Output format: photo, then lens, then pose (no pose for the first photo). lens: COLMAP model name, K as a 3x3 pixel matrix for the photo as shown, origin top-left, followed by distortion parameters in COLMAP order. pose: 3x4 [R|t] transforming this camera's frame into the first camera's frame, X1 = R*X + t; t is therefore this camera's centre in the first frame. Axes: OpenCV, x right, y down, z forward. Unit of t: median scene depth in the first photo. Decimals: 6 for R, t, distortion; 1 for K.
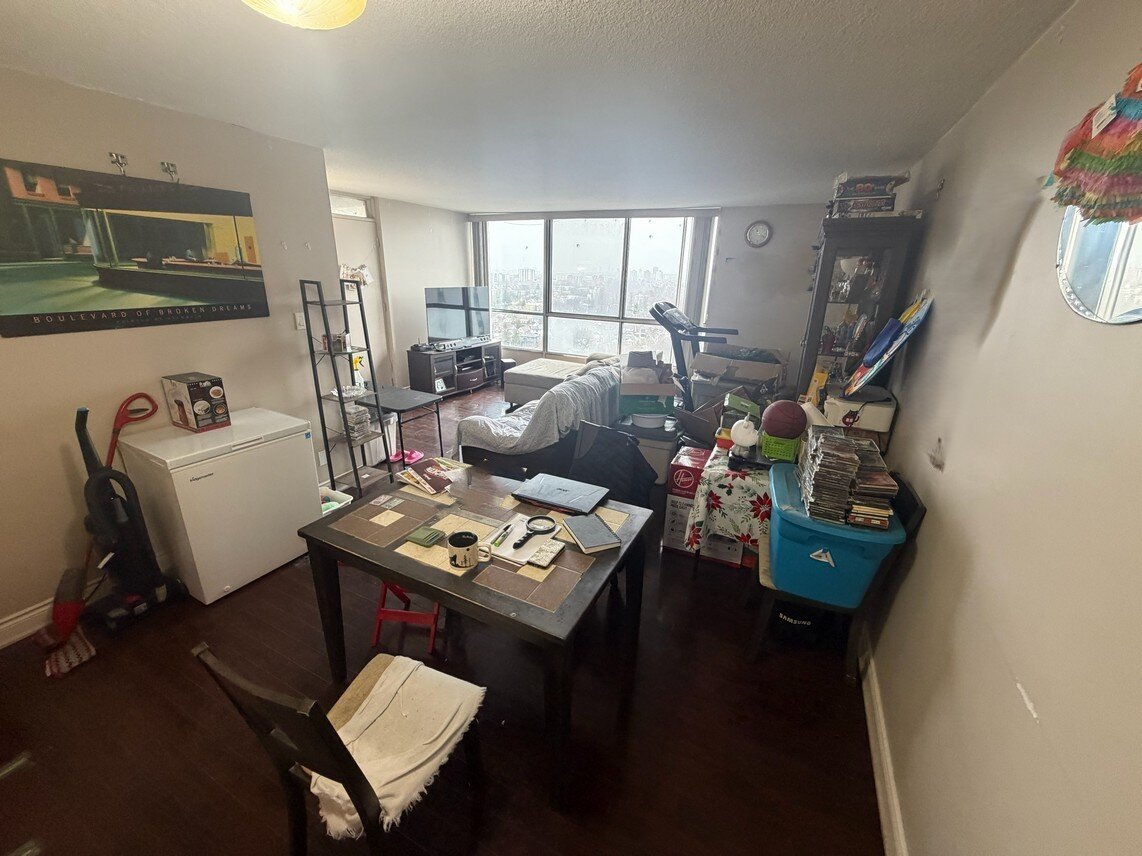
lens RADIAL K [[454.0, 0, 568.2], [0, 454.0, 424.2], [0, 0, 1]] dist [0.001474, 0.000178]
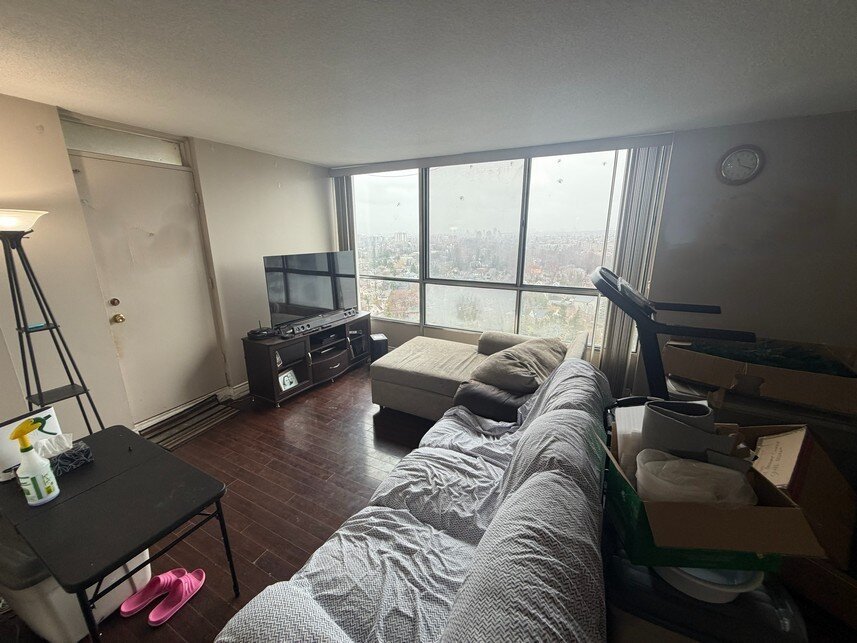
lens RADIAL K [[340.7, 0, 429.4], [0, 340.7, 322.5], [0, 0, 1]] dist [0.001474, 0.000178]
pose [[0.999525, -0.028023, -0.012816, -0.031797], [0.027052, 0.997144, -0.070517, -0.123758], [0.014755, 0.070137, 0.997428, 0.385428]]
